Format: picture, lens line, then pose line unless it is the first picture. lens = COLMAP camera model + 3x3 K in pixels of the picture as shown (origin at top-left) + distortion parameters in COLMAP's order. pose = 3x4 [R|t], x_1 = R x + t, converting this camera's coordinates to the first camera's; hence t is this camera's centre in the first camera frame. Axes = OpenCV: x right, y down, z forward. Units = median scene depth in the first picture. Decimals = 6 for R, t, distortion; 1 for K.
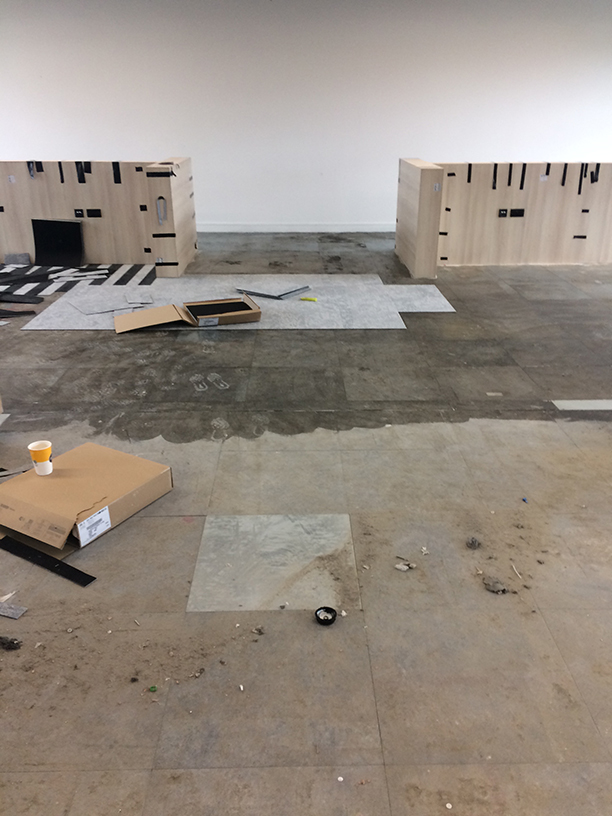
lens RADIAL K [[690.1, 0, 306.0], [0, 690.1, 408.0], [0, 0, 1]] dist [0.138674, -0.212743]
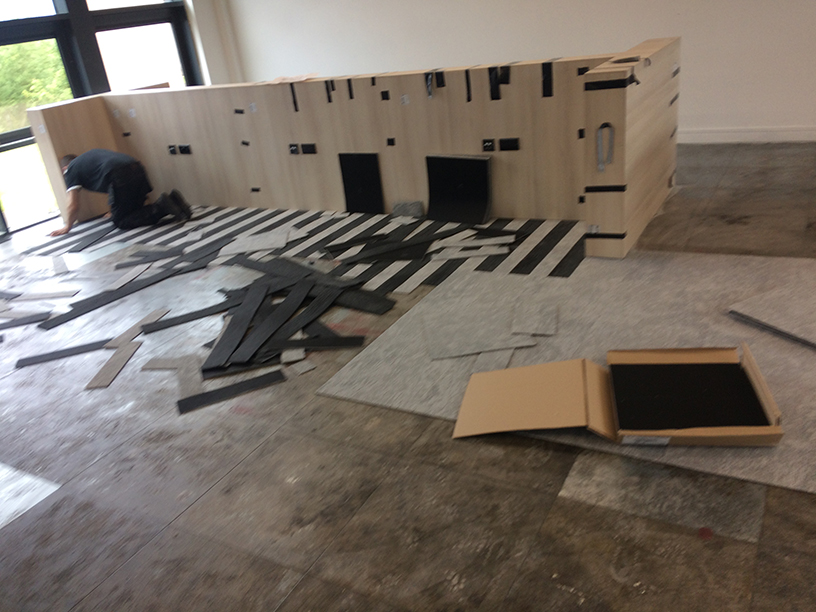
lens RADIAL K [[690.1, 0, 410.3], [0, 690.1, 304.5], [0, 0, 1]] dist [0.138674, -0.212743]
pose [[0.859582, 0.101819, -0.500751, -0.048712], [-0.078151, 0.994614, 0.068083, -0.208416], [0.504987, -0.019389, 0.862909, 0.486838]]
